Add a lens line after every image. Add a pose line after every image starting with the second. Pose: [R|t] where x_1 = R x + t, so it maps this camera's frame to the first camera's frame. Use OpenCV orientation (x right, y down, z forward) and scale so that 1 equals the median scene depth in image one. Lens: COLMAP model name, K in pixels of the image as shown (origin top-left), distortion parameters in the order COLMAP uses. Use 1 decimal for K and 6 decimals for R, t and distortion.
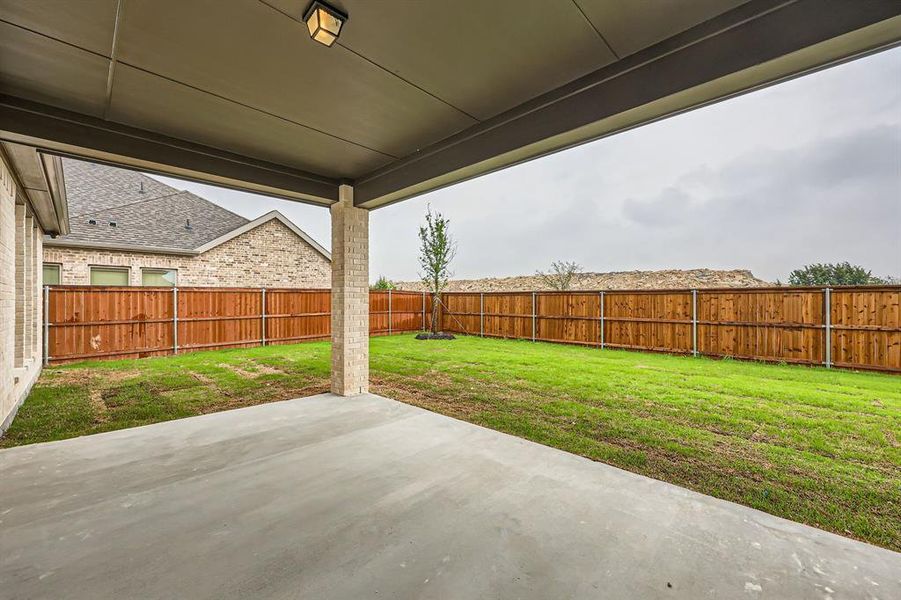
lens RADIAL K [[367.3, 0, 448.6], [0, 367.3, 303.7], [0, 0, 1]] dist [0.000581, 0.000273]
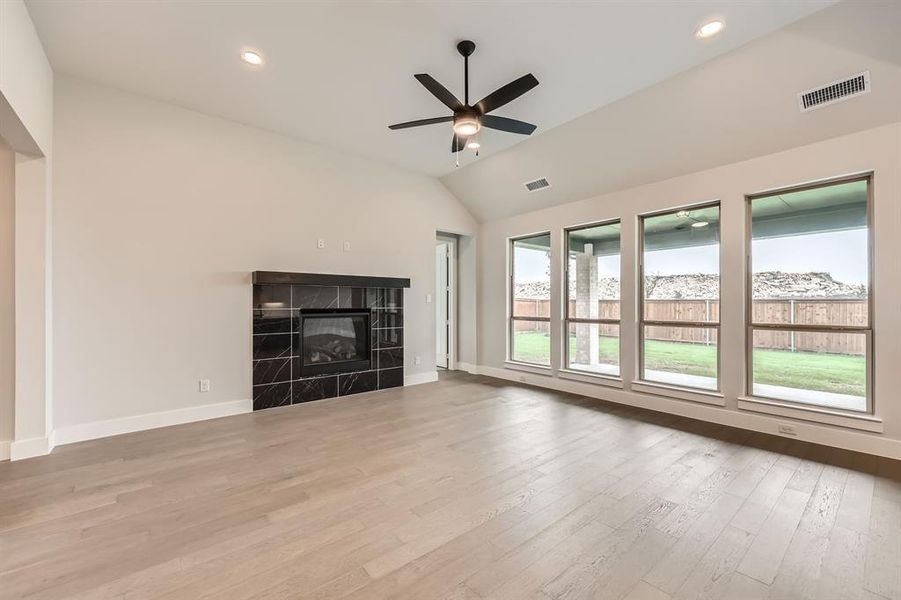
lens RADIAL K [[367.3, 0, 448.6], [0, 367.3, 303.7], [0, 0, 1]] dist [0.000581, 0.000273]
pose [[0.993744, 0.001155, -0.111678, -0.294026], [-0.001970, 0.999972, -0.007188, -0.009755], [0.111666, 0.007363, 0.993718, -0.317185]]
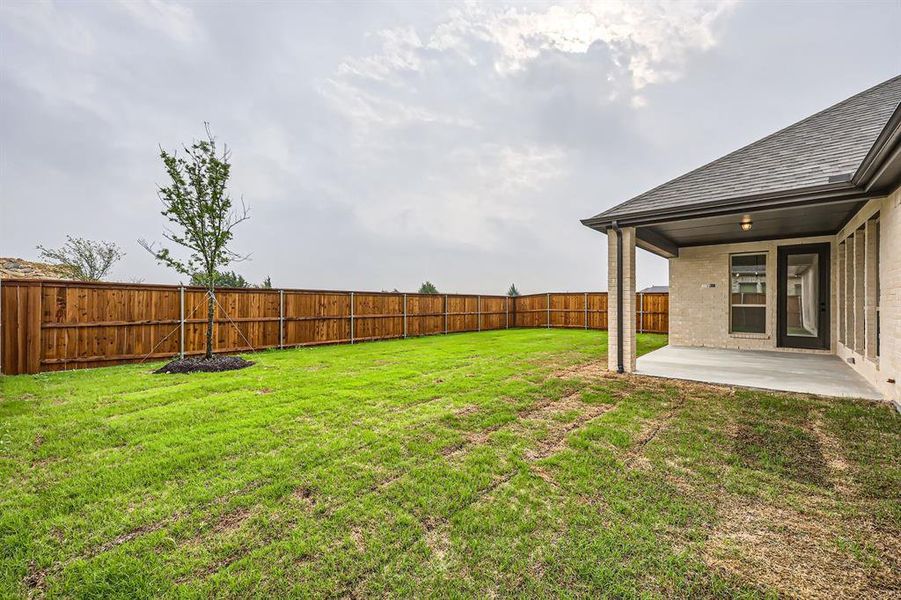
lens RADIAL K [[367.3, 0, 448.6], [0, 367.3, 303.7], [0, 0, 1]] dist [0.000581, 0.000273]
pose [[-0.053577, -0.007659, 0.998534, -0.643527], [0.002094, 0.999968, 0.007782, -0.006127], [-0.998562, 0.002508, -0.053559, 0.702603]]
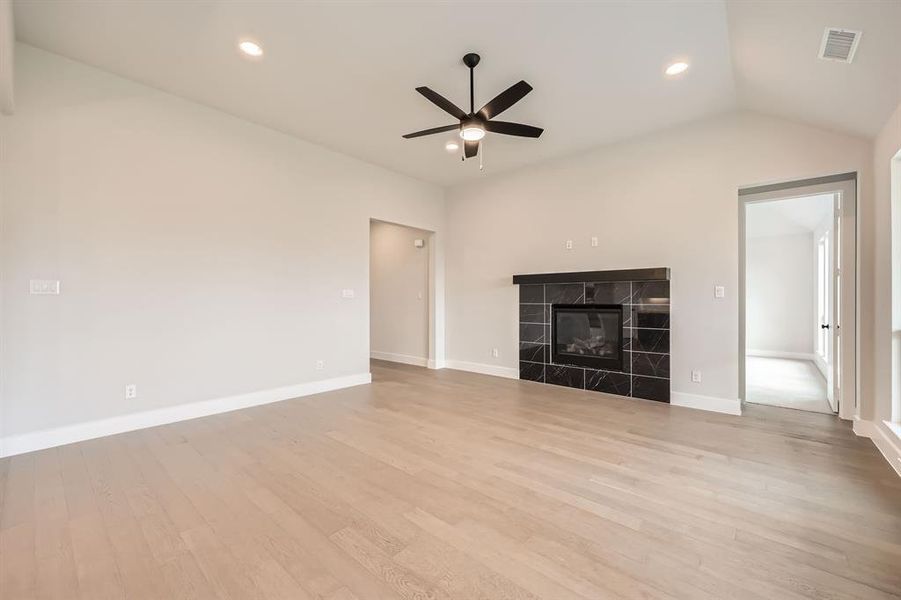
lens RADIAL K [[362.9, 0, 450.5], [0, 362.9, 300.0], [0, 0, 1]] dist [0.001892, 0.000058]
pose [[0.054599, 0.001513, -0.998507, -0.054020], [-0.004737, 0.999988, 0.001256, -0.011699], [0.998497, 0.004662, 0.054606, -0.102871]]
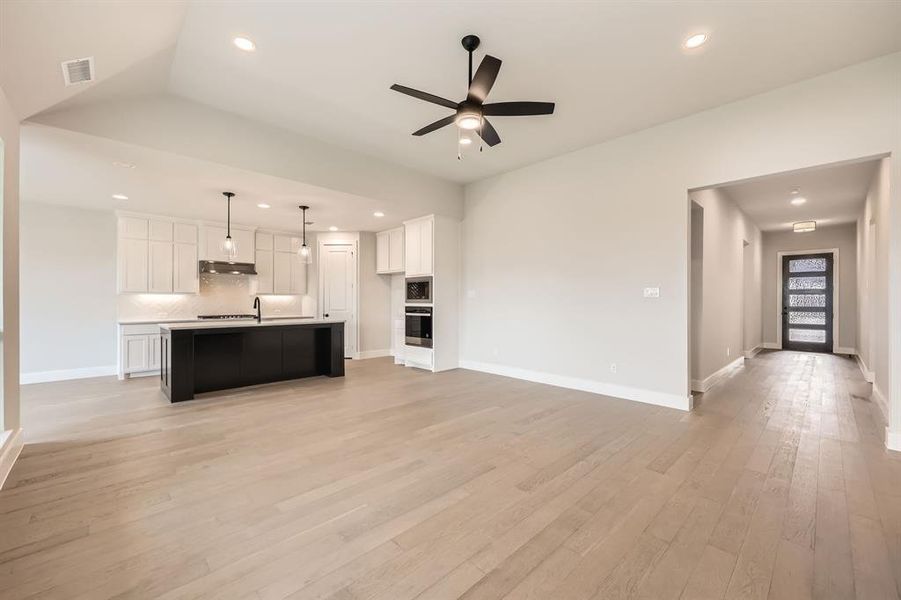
lens RADIAL K [[362.9, 0, 450.5], [0, 362.9, 300.0], [0, 0, 1]] dist [0.001892, 0.000058]
pose [[-0.999539, 0.000295, 0.030368, -0.303807], [0.000465, 0.999984, 0.005603, -0.012576], [-0.030366, 0.005614, -0.999523, 0.167700]]
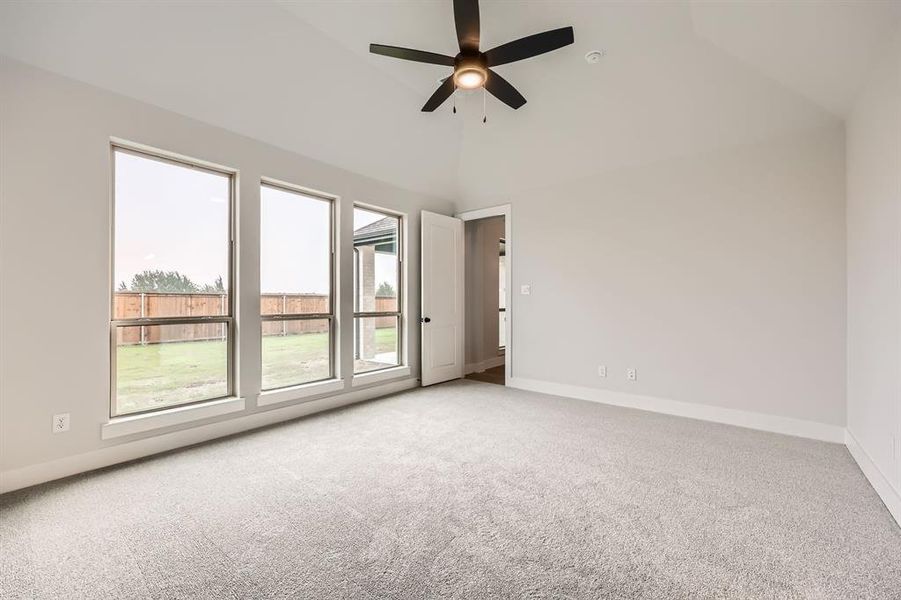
lens RADIAL K [[367.4, 0, 450.5], [0, 367.4, 300.0], [0, 0, 1]] dist [0.000507, 0.000084]
pose [[-0.099689, 0.002200, 0.995016, -0.820697], [0.004573, 0.999988, -0.001753, -0.008508], [-0.995008, 0.004375, -0.099698, 0.325683]]
